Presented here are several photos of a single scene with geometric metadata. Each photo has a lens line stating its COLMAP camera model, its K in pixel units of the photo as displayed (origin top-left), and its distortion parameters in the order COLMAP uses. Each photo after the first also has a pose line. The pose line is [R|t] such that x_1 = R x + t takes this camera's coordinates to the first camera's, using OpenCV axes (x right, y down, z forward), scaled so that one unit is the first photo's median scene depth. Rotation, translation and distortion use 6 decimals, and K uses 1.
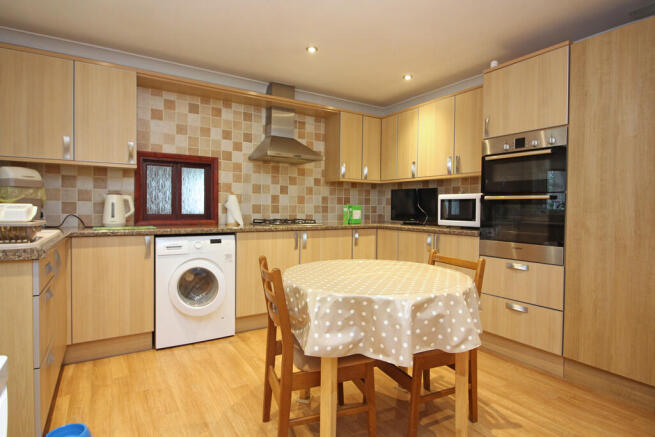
lens RADIAL K [[357.7, 0, 327.4], [0, 357.7, 215.6], [0, 0, 1]] dist [0.008190, 0.000417]
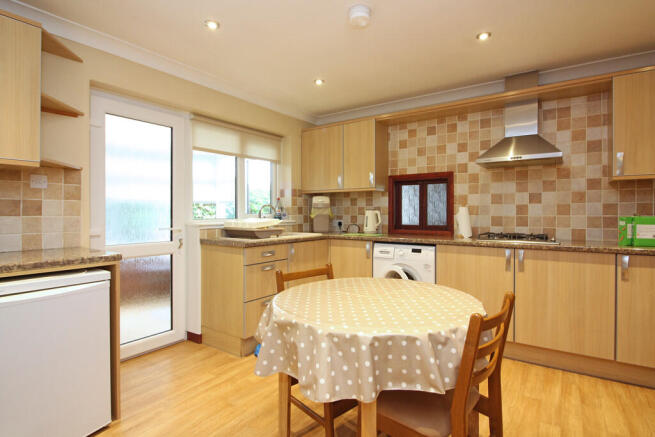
lens RADIAL K [[336.7, 0, 327.5], [0, 336.7, 217.4], [0, 0, 1]] dist [-0.001708, -0.000078]
pose [[0.384797, -0.000292, -0.923001, 0.455720], [-0.015383, 0.999859, -0.006729, -0.016664], [0.922873, 0.016788, 0.384738, 0.295429]]
